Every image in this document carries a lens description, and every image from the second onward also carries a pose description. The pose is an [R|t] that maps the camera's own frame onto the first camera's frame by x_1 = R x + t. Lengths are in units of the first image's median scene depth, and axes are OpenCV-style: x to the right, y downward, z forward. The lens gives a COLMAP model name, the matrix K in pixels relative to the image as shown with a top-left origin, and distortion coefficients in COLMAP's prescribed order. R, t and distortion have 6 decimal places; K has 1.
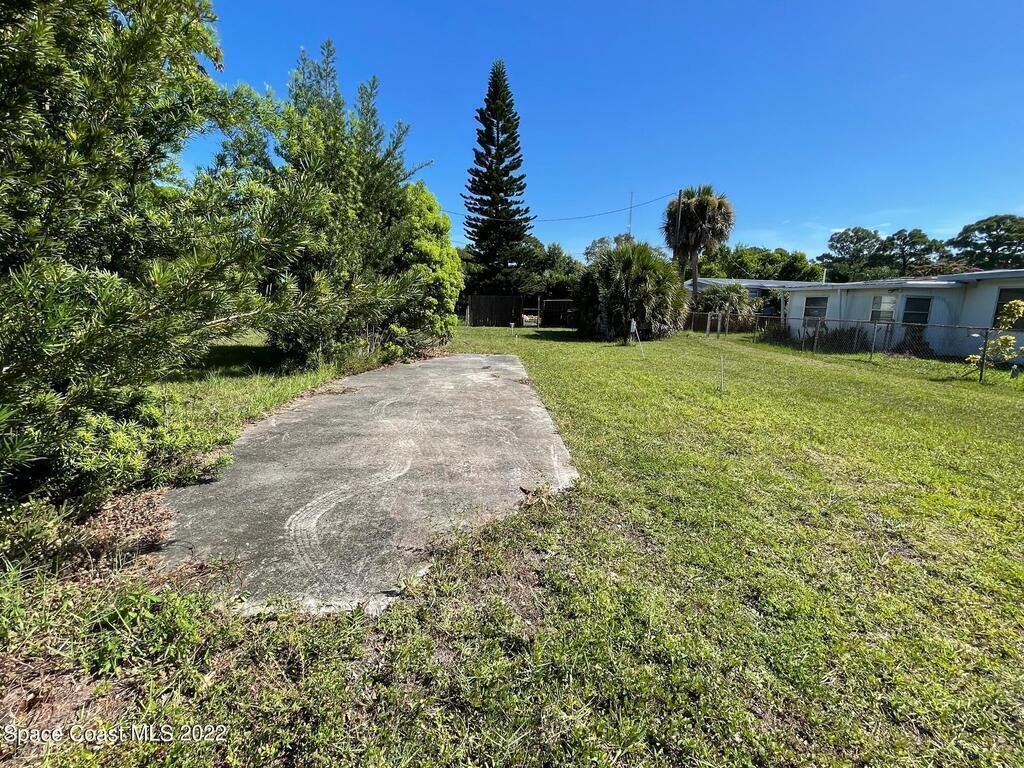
lens RADIAL K [[446.7, 0, 511.5], [0, 446.7, 384.1], [0, 0, 1]] dist [-0.008499, 0.000361]
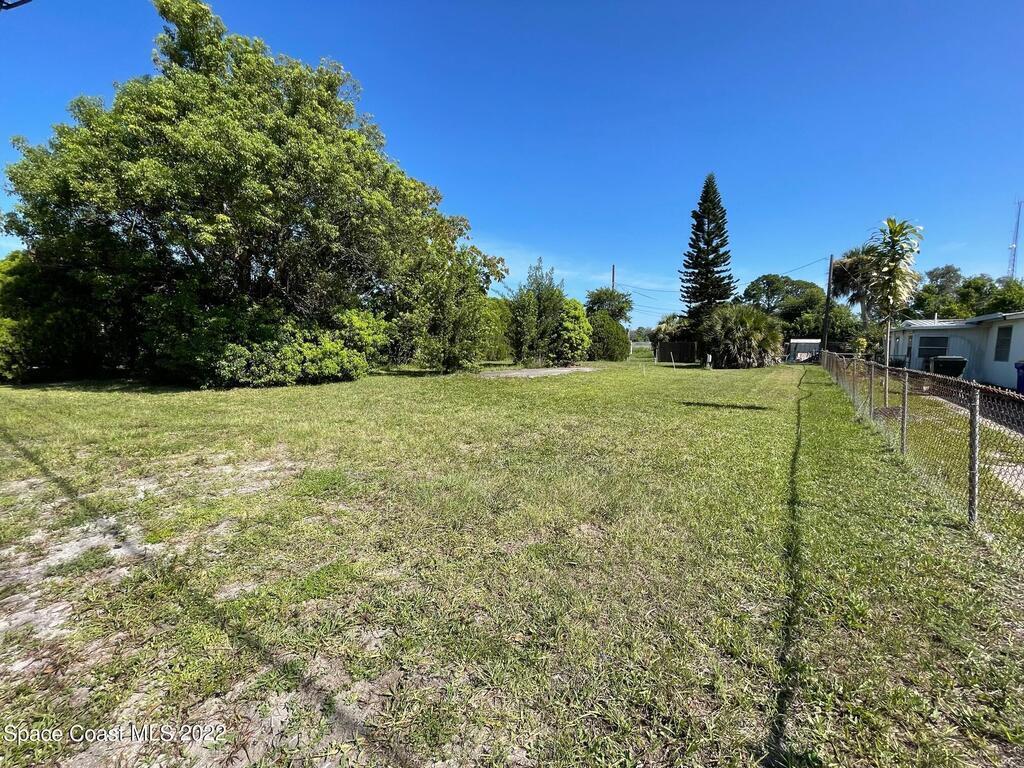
lens RADIAL K [[399.7, 0, 517.9], [0, 399.7, 381.5], [0, 0, 1]] dist [-0.008018, -0.000715]
pose [[0.793698, 0.036906, -0.607191, 0.487333], [-0.098511, 0.992781, -0.068428, 0.101511], [0.600282, 0.114126, 0.791604, -0.475879]]
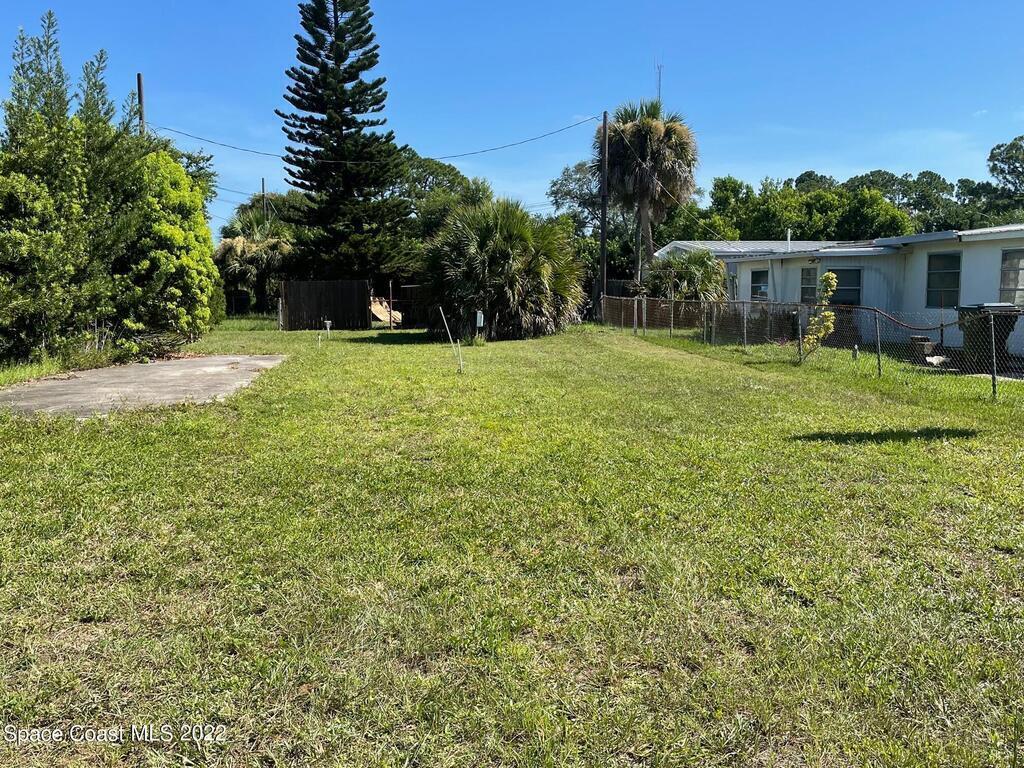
lens RADIAL K [[929.4, 0, 493.5], [0, 929.4, 372.1], [0, 0, 1]] dist [0.068152, -0.067759]
pose [[0.997369, -0.033331, 0.064377, 0.153864], [0.039105, 0.995117, -0.090621, 0.076490], [-0.061042, 0.092900, 0.993803, -0.404506]]
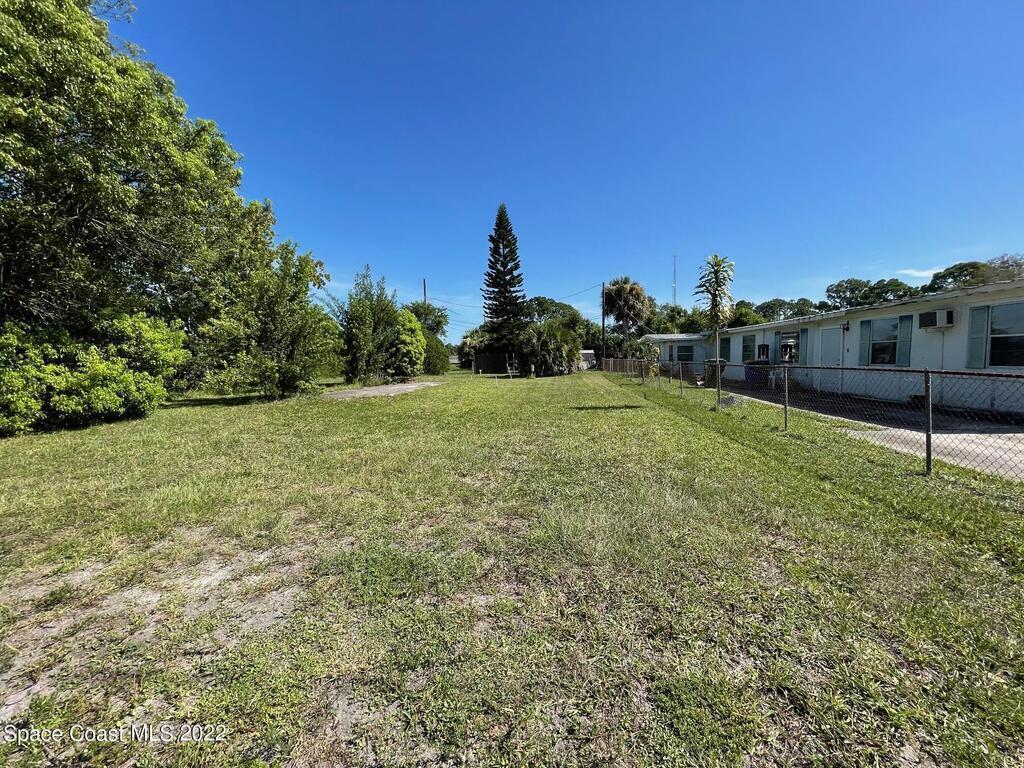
lens RADIAL K [[399.7, 0, 508.5], [0, 399.7, 382.1], [0, 0, 1]] dist [-0.008018, -0.000715]
pose [[0.986631, -0.034433, -0.159293, 0.345421], [0.014422, 0.992038, -0.125109, 0.104760], [0.162332, 0.121139, 0.979272, -0.497099]]
